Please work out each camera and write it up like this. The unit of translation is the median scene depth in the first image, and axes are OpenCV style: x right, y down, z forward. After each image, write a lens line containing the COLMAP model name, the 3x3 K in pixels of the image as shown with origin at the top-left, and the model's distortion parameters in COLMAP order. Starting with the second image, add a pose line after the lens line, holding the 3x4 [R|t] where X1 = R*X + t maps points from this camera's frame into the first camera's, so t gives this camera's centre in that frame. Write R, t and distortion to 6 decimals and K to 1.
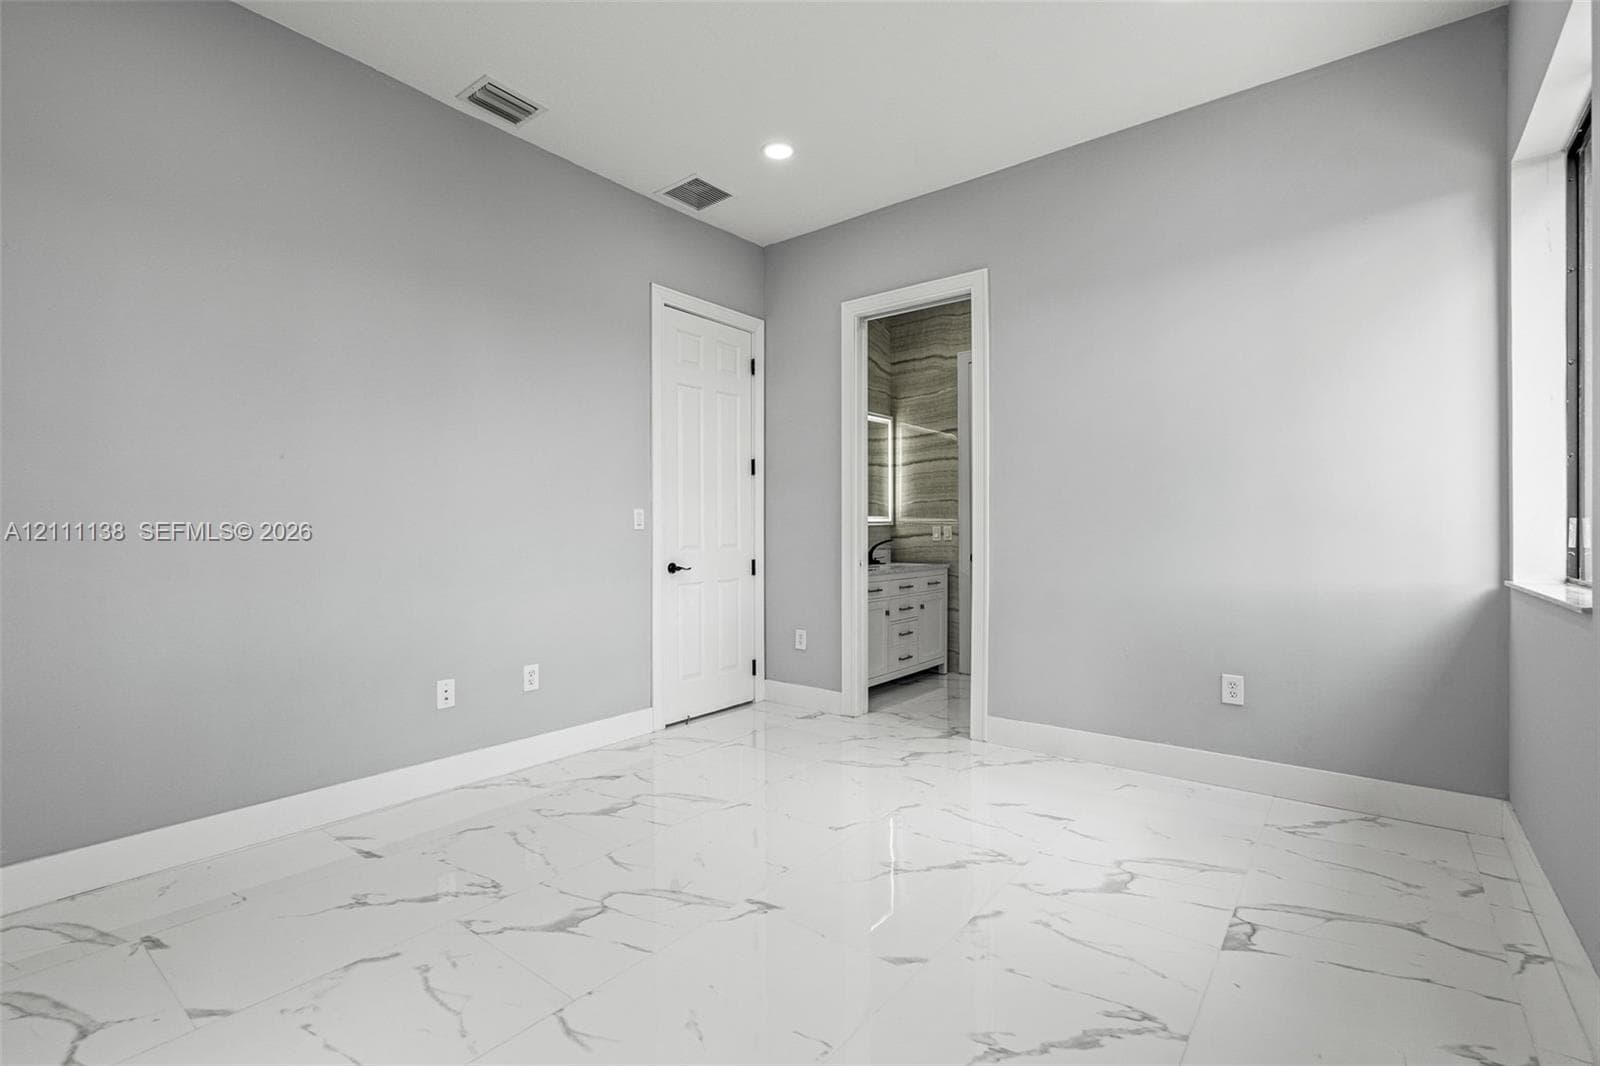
lens RADIAL K [[740.7, 0, 799.5], [0, 740.7, 529.6], [0, 0, 1]] dist [-0.001277, 0.000223]
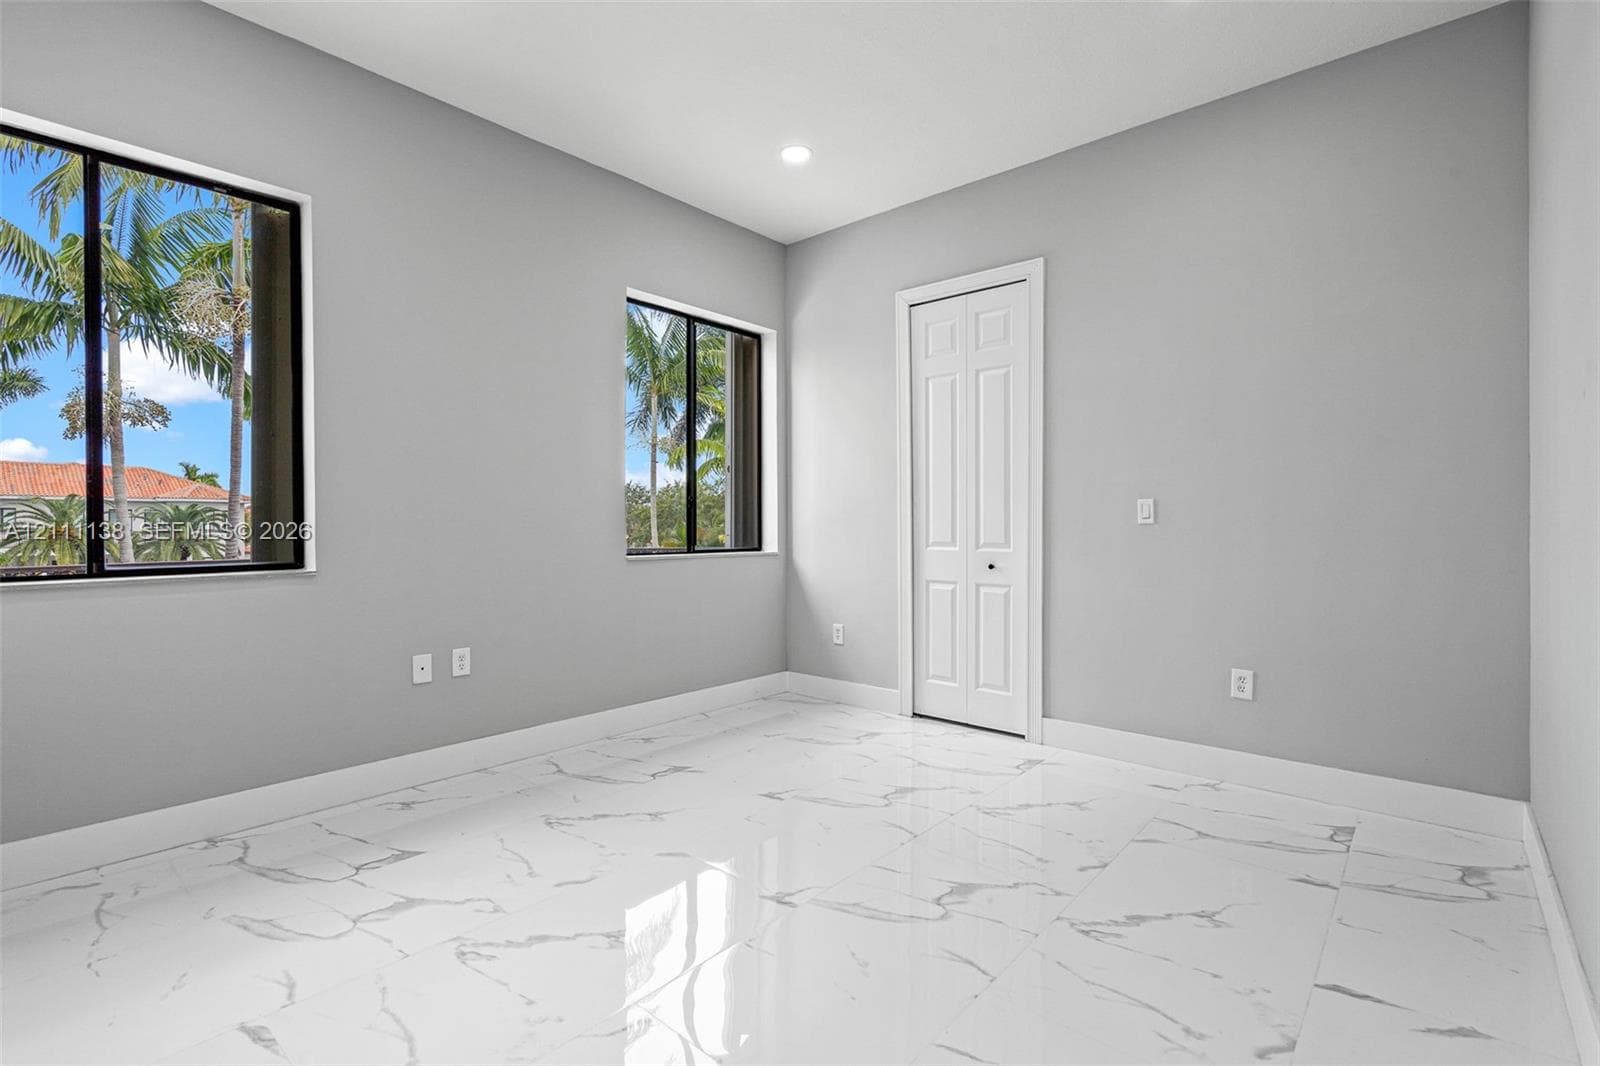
lens RADIAL K [[740.7, 0, 799.3], [0, 740.7, 529.9], [0, 0, 1]] dist [-0.001277, 0.000223]
pose [[-0.998712, 0.004285, 0.050550, -0.129943], [0.004457, 0.999985, 0.003282, 0.005591], [-0.050535, 0.003503, -0.998716, 2.013368]]
